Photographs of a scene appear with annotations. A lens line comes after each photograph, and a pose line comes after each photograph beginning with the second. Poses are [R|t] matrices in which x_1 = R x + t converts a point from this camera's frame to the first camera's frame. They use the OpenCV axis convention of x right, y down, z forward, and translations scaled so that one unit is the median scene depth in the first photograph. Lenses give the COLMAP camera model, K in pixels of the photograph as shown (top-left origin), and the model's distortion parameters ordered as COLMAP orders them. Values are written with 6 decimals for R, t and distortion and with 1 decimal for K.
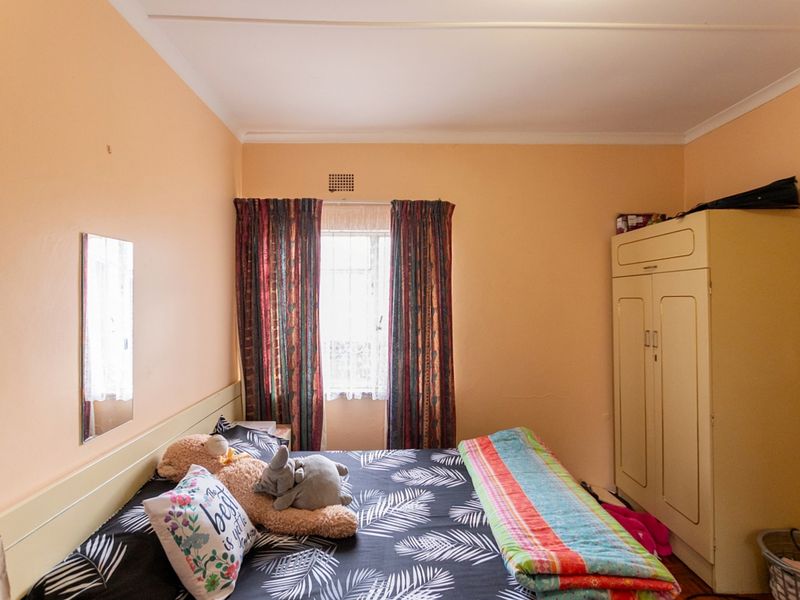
lens RADIAL K [[421.5, 0, 399.0], [0, 421.5, 298.6], [0, 0, 1]] dist [-0.003908, 0.003671]
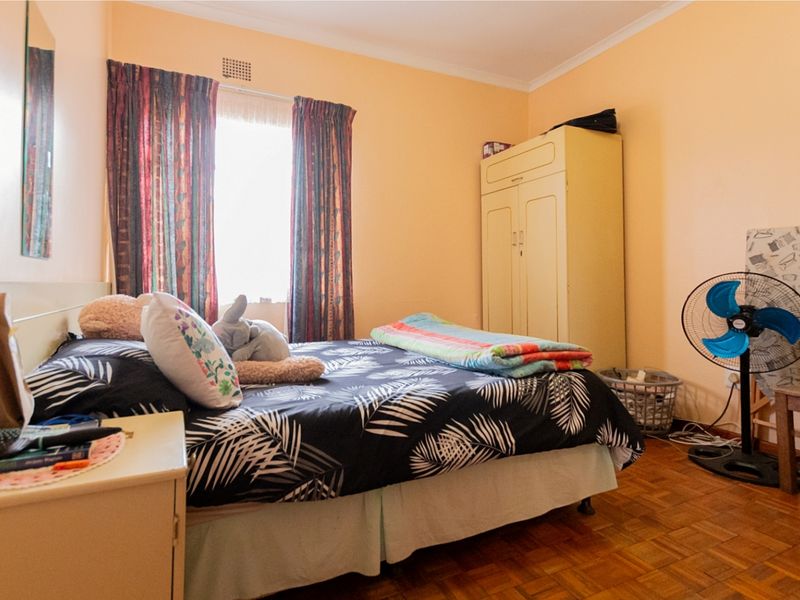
lens RADIAL K [[446.1, 0, 385.7], [0, 446.1, 280.3], [0, 0, 1]] dist [0.015664, 0.004005]
pose [[0.915524, 0.004506, 0.402239, -0.240333], [0.001833, 0.999880, -0.015372, 0.209862], [-0.402260, 0.014810, 0.915406, -0.026058]]
